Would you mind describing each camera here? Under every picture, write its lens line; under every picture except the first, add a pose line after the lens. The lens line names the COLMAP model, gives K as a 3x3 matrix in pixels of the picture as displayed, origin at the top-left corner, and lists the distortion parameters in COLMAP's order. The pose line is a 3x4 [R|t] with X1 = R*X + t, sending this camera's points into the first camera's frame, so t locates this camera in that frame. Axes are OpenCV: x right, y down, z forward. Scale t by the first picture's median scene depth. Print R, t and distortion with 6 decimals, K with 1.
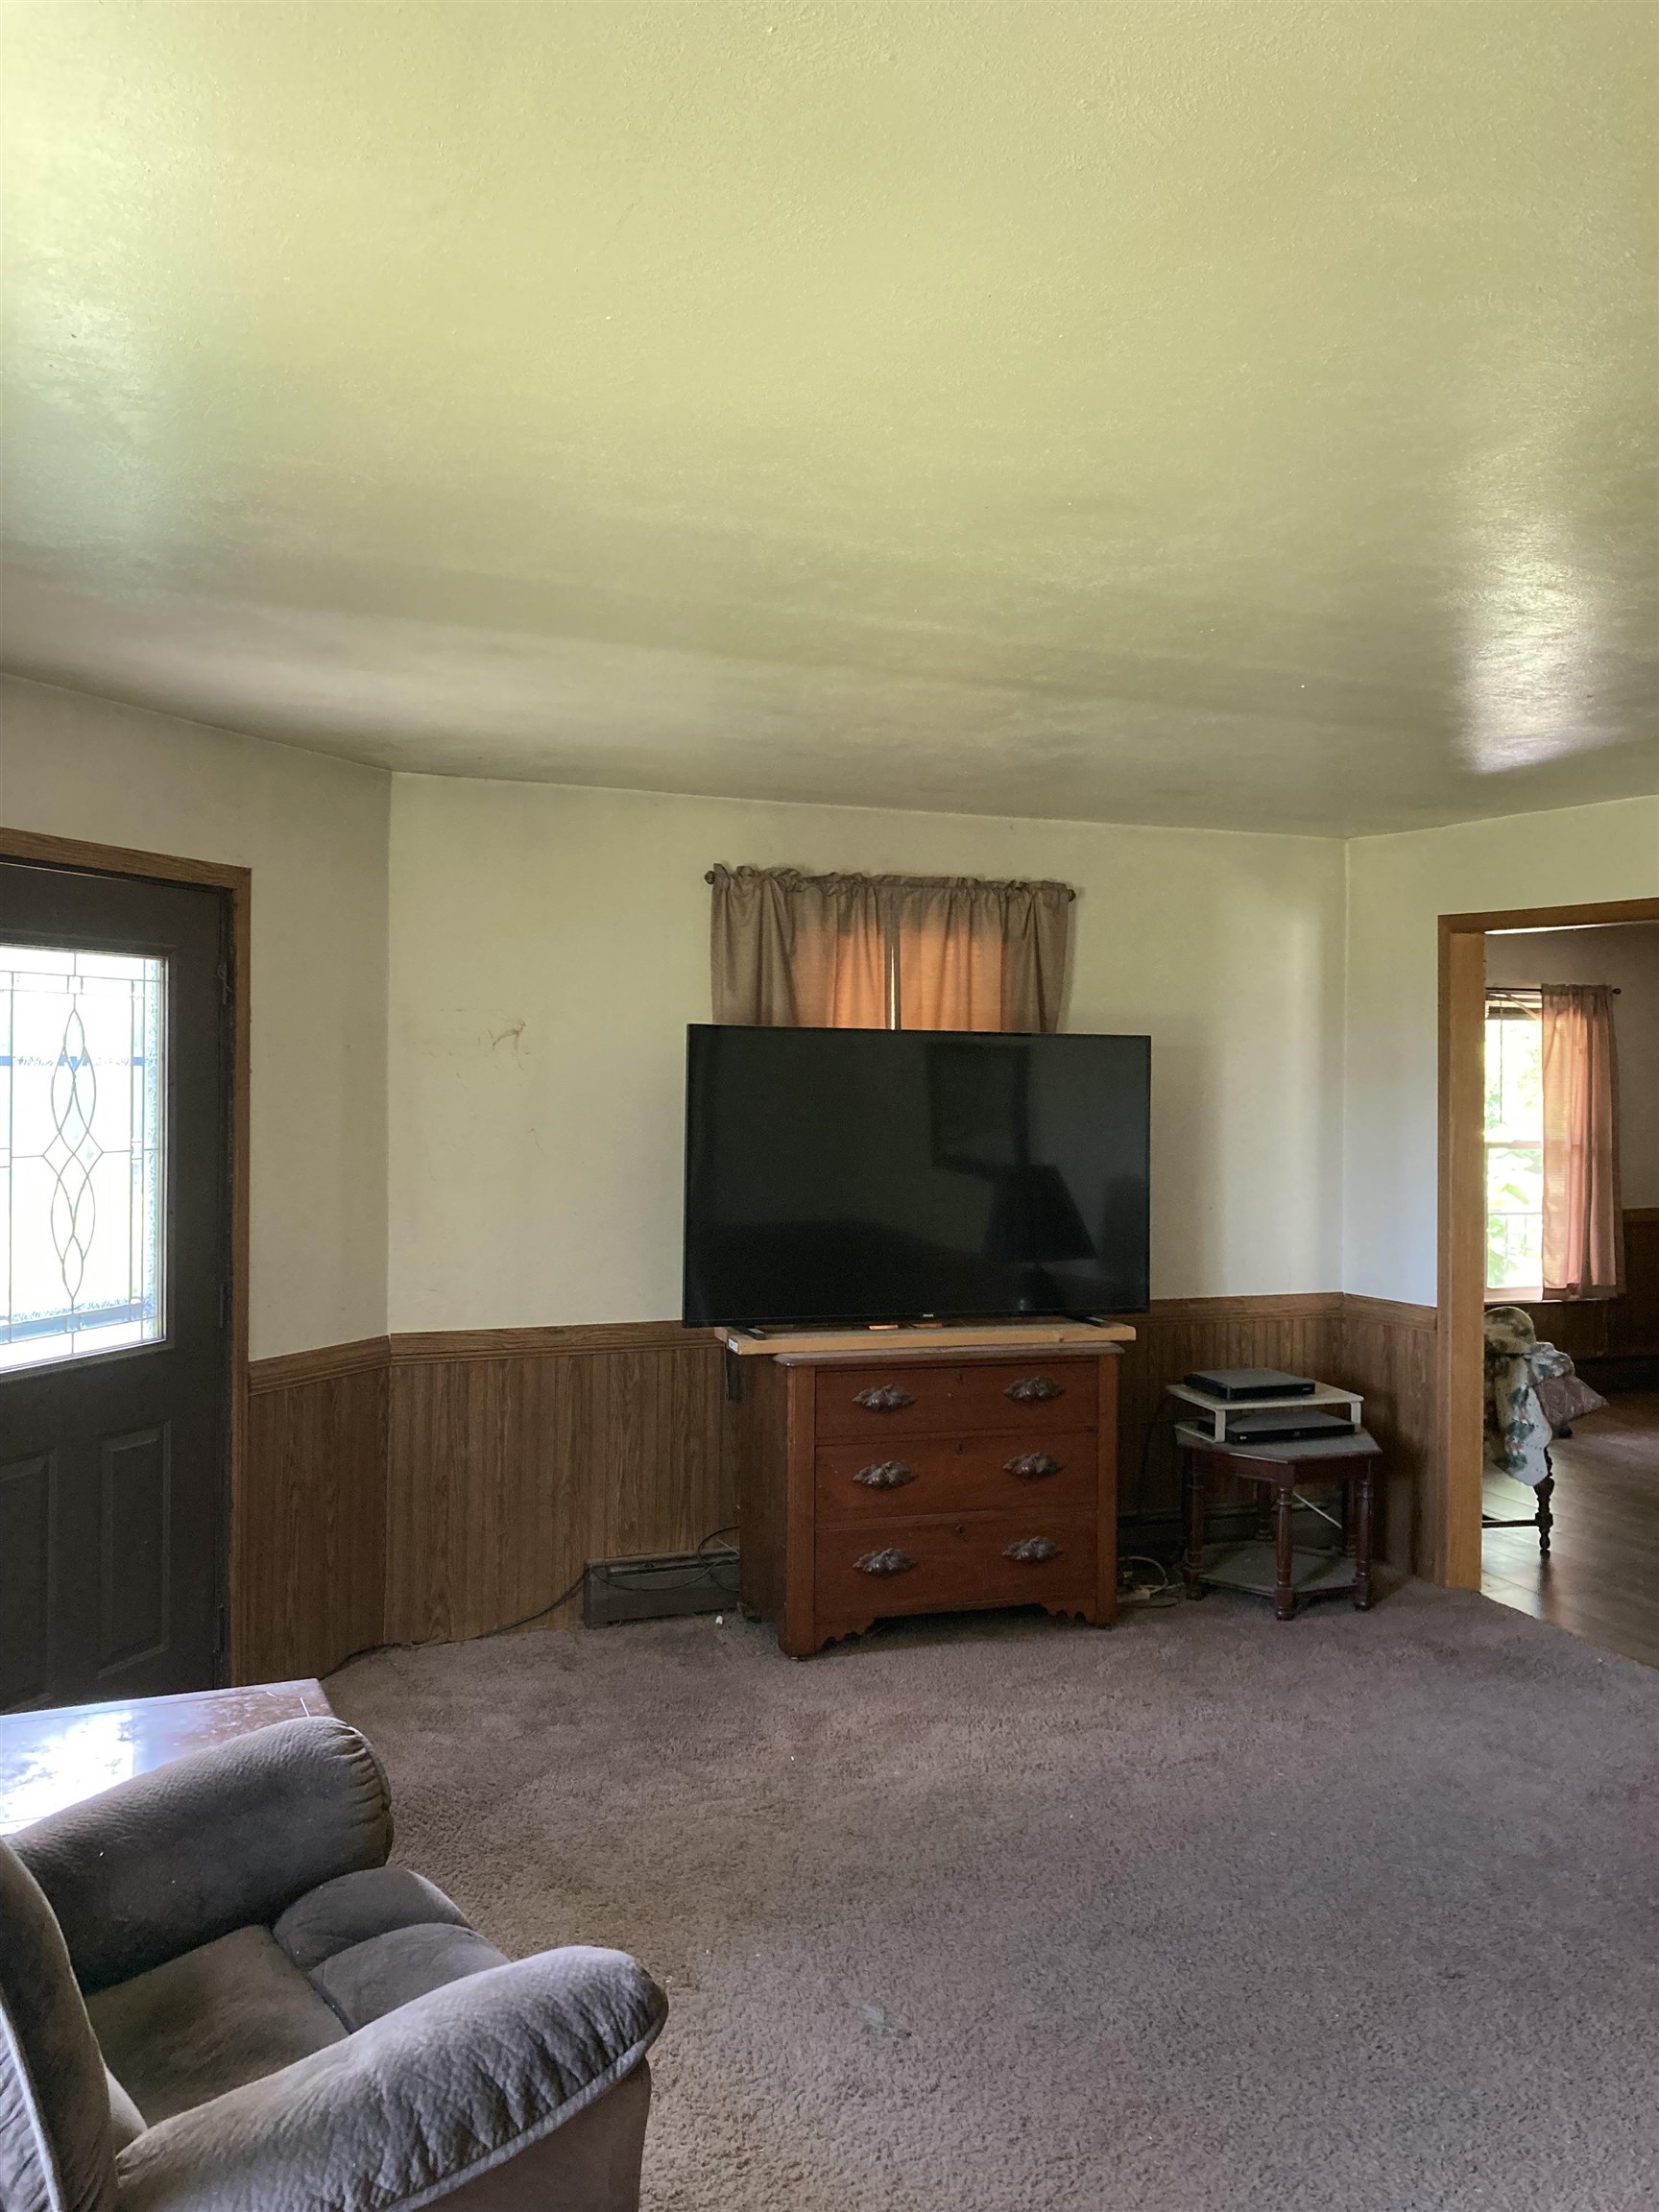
lens RADIAL K [[1833.1, 0, 832.3], [0, 1833.1, 1103.1], [0, 0, 1]] dist [0.062462, -0.039016]
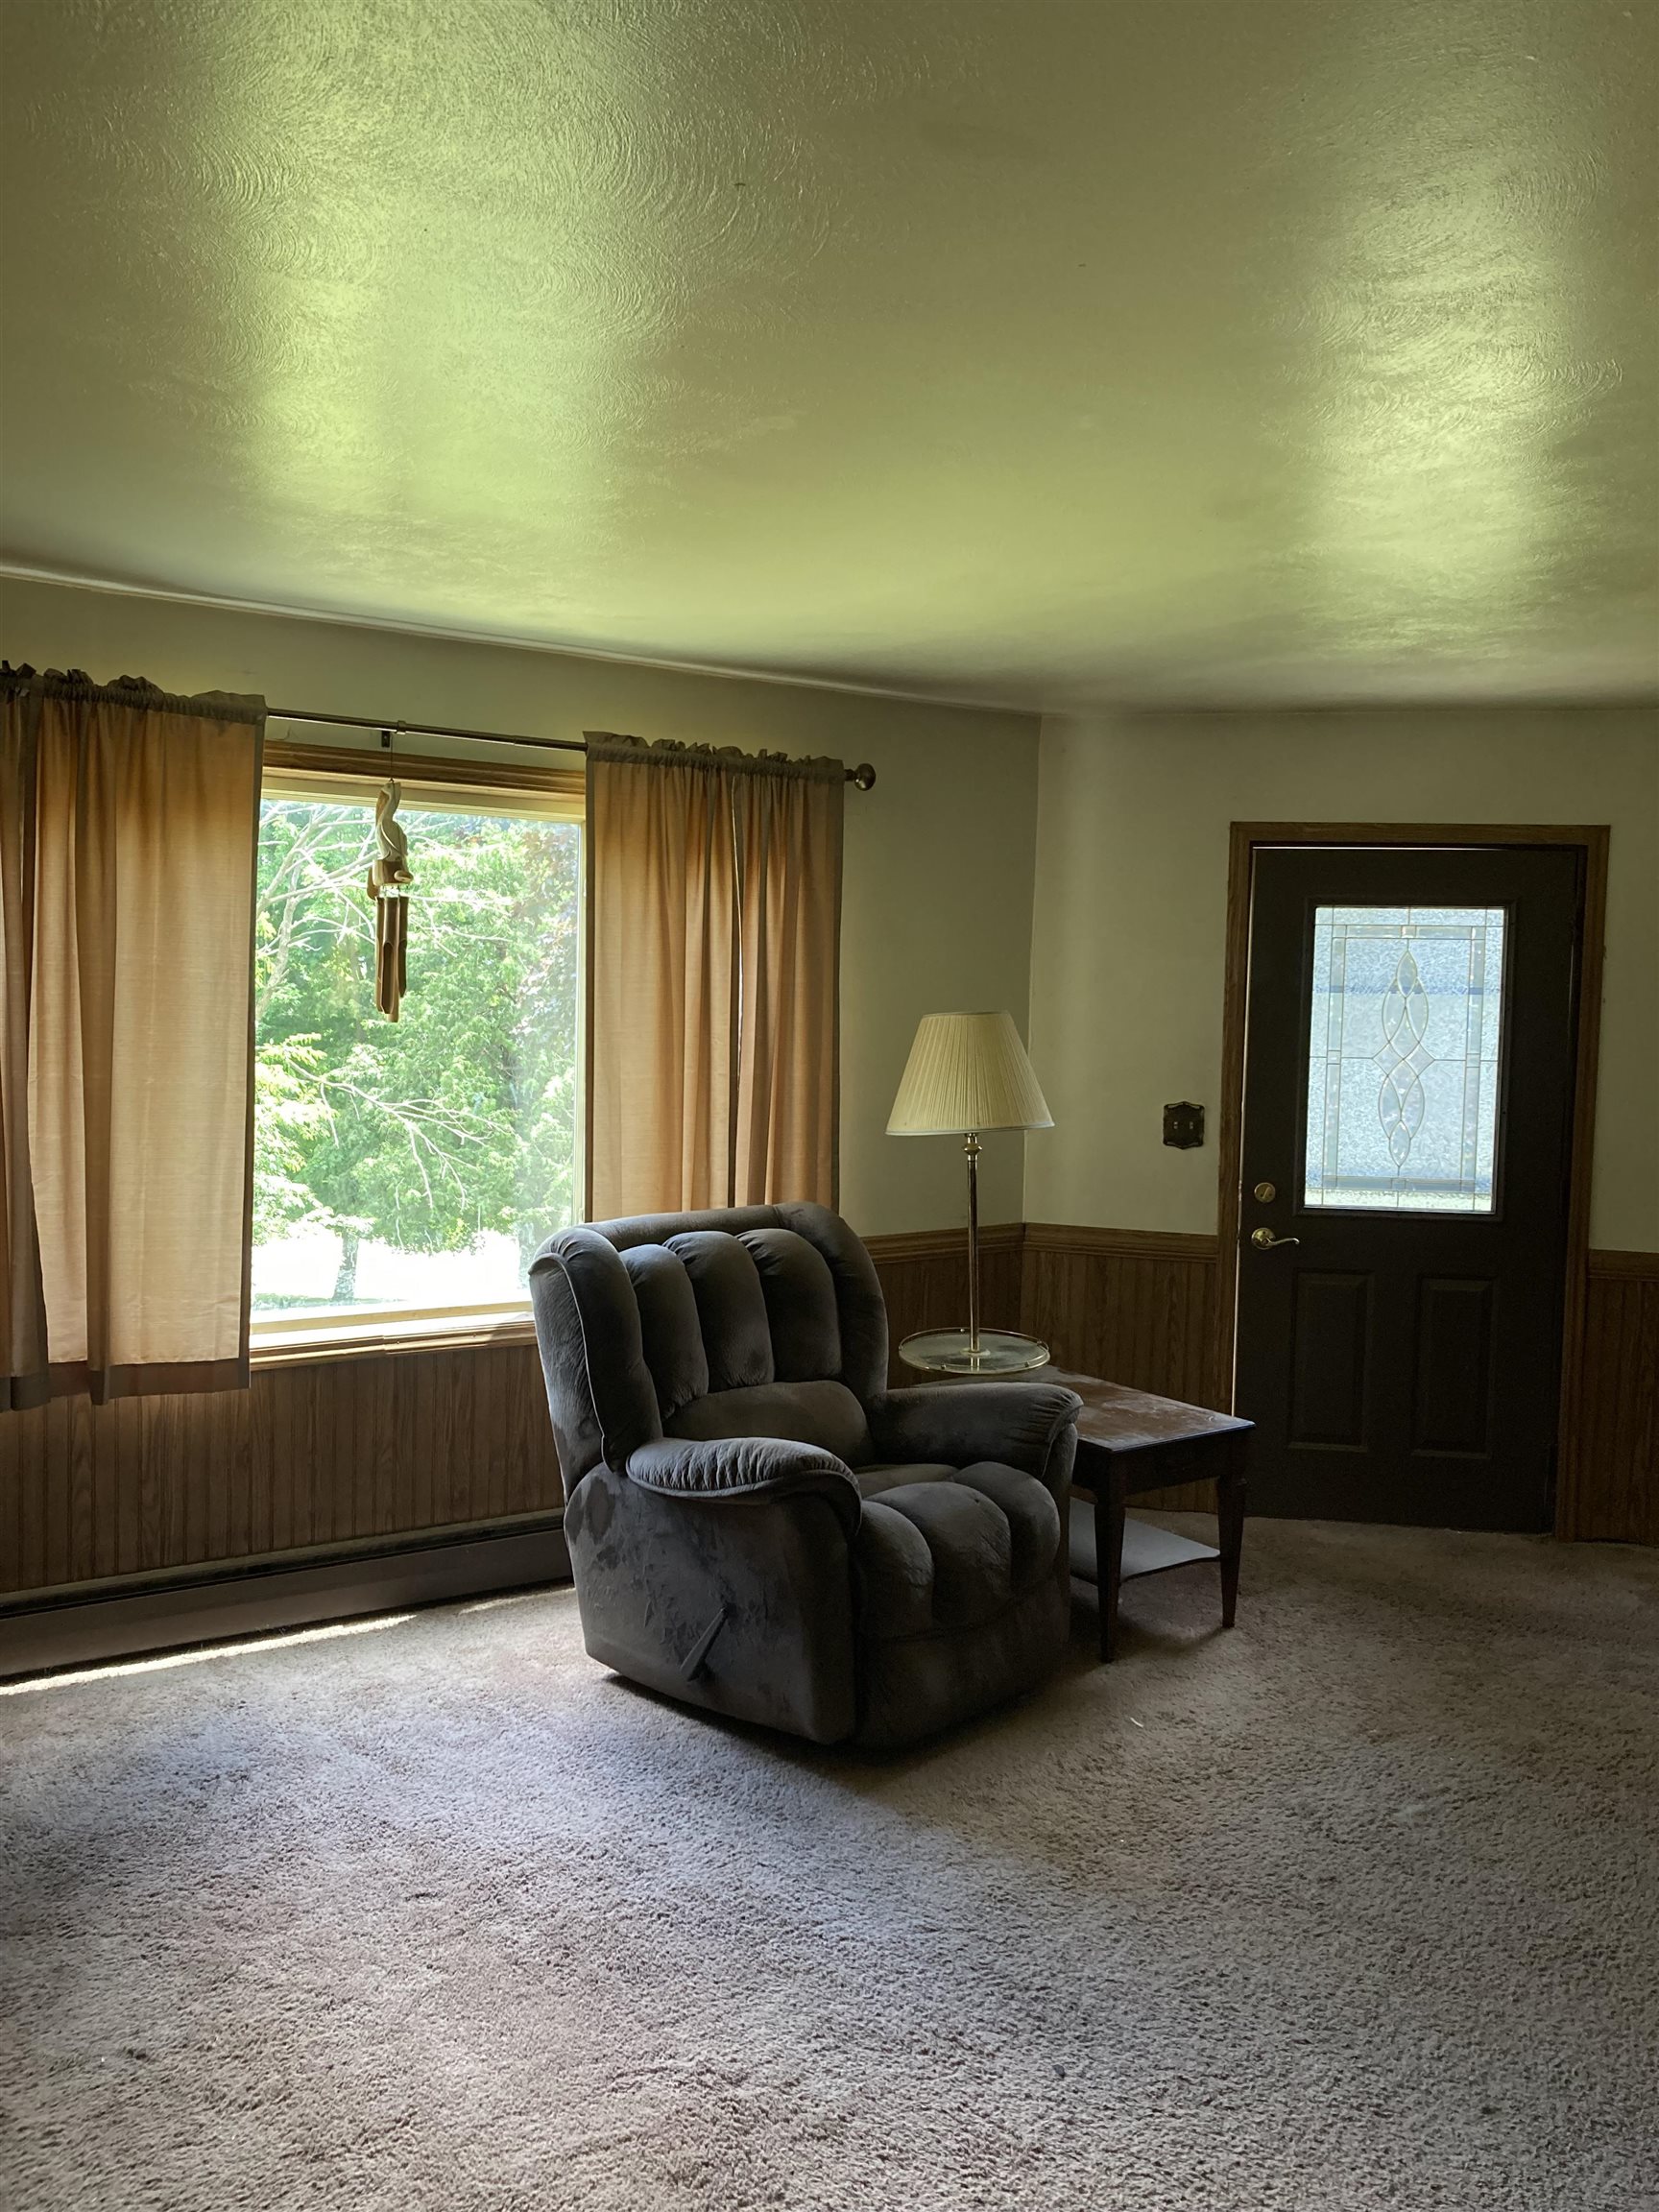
lens RADIAL K [[1833.1, 0, 834.2], [0, 1833.1, 1107.7], [0, 0, 1]] dist [0.062462, -0.039016]
pose [[0.211761, 0.053354, -0.975864, 0.772209], [-0.040883, 0.998118, 0.045699, 0.017725], [0.976466, 0.030219, 0.213544, 0.294674]]
